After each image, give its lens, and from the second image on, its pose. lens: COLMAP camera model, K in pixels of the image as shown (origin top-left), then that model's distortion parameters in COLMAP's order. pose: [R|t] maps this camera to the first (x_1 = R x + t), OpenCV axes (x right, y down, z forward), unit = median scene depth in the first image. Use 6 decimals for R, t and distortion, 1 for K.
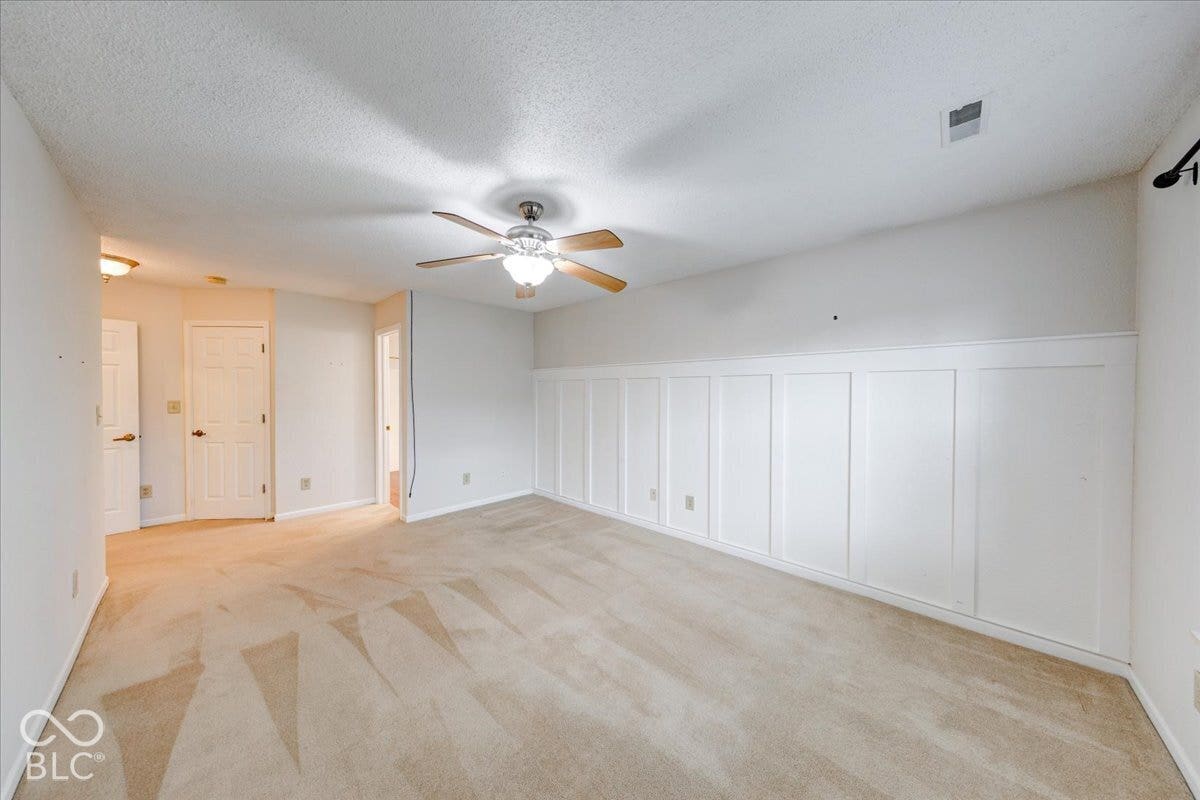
lens RADIAL K [[381.2, 0, 600.4], [0, 381.2, 394.4], [0, 0, 1]] dist [-0.000310, -0.000054]
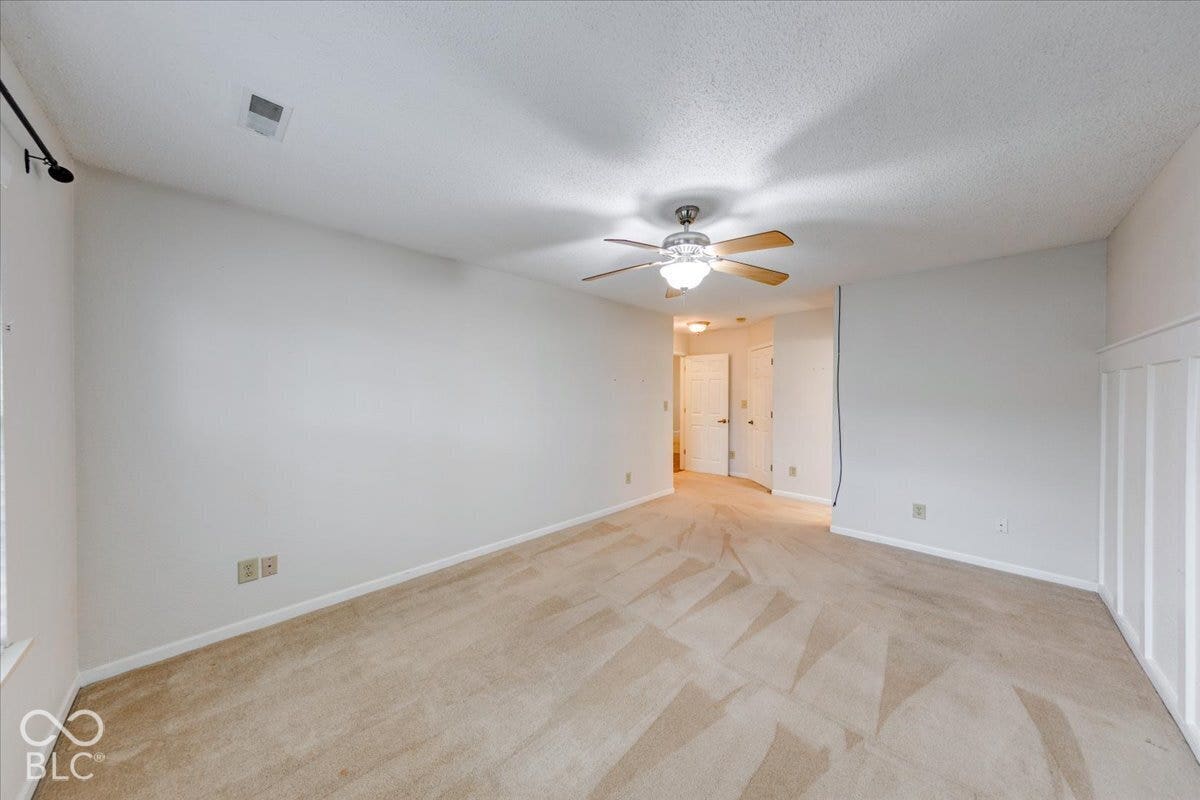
lens RADIAL K [[381.2, 0, 600.4], [0, 381.2, 394.4], [0, 0, 1]] dist [-0.000310, -0.000054]
pose [[-0.013337, -0.000444, -0.999911, 0.620735], [-0.010493, 0.999945, -0.000304, -0.001694], [0.999856, 0.010488, -0.013341, 0.588503]]
